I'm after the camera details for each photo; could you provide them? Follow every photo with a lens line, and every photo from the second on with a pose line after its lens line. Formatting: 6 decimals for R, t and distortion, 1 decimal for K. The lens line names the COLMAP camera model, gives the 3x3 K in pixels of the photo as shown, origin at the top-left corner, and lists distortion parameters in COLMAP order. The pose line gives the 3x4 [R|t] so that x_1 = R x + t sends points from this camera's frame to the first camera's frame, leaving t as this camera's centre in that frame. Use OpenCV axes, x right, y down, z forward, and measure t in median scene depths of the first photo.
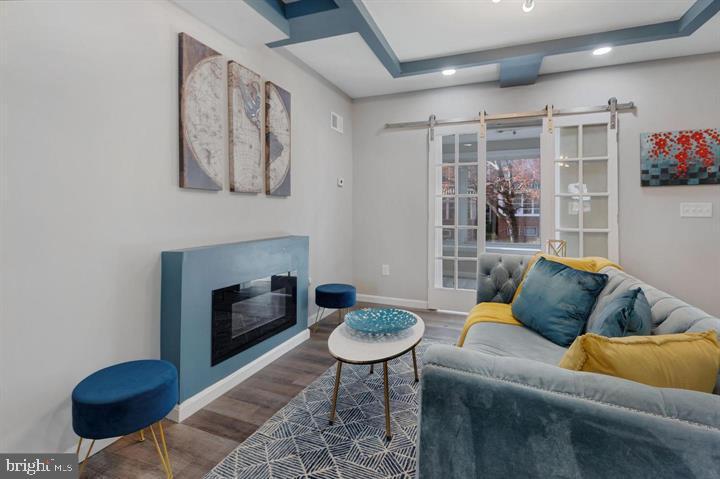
lens RADIAL K [[345.7, 0, 358.6], [0, 345.7, 209.2], [0, 0, 1]] dist [-0.005042, 0.004614]
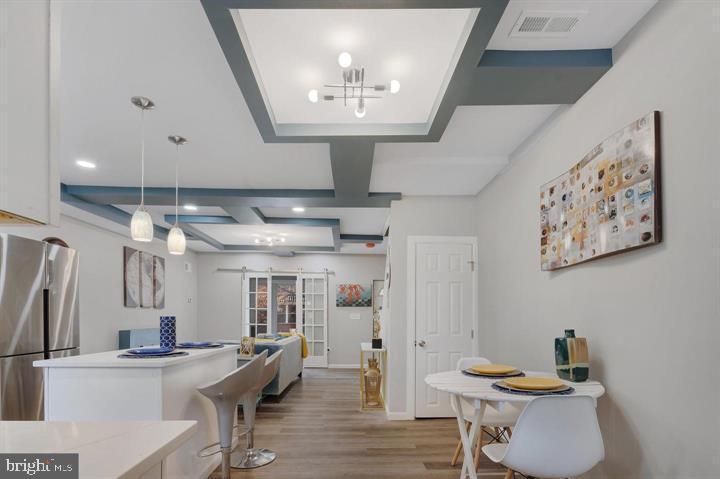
lens RADIAL K [[365.4, 0, 371.4], [0, 365.4, 316.8], [0, 0, 1]] dist [0.051335, -0.000702]
pose [[0.897845, 0.006246, 0.440267, -0.065549], [-0.009955, 0.999932, 0.006115, -0.015835], [-0.440199, -0.009873, 0.897846, -1.513240]]
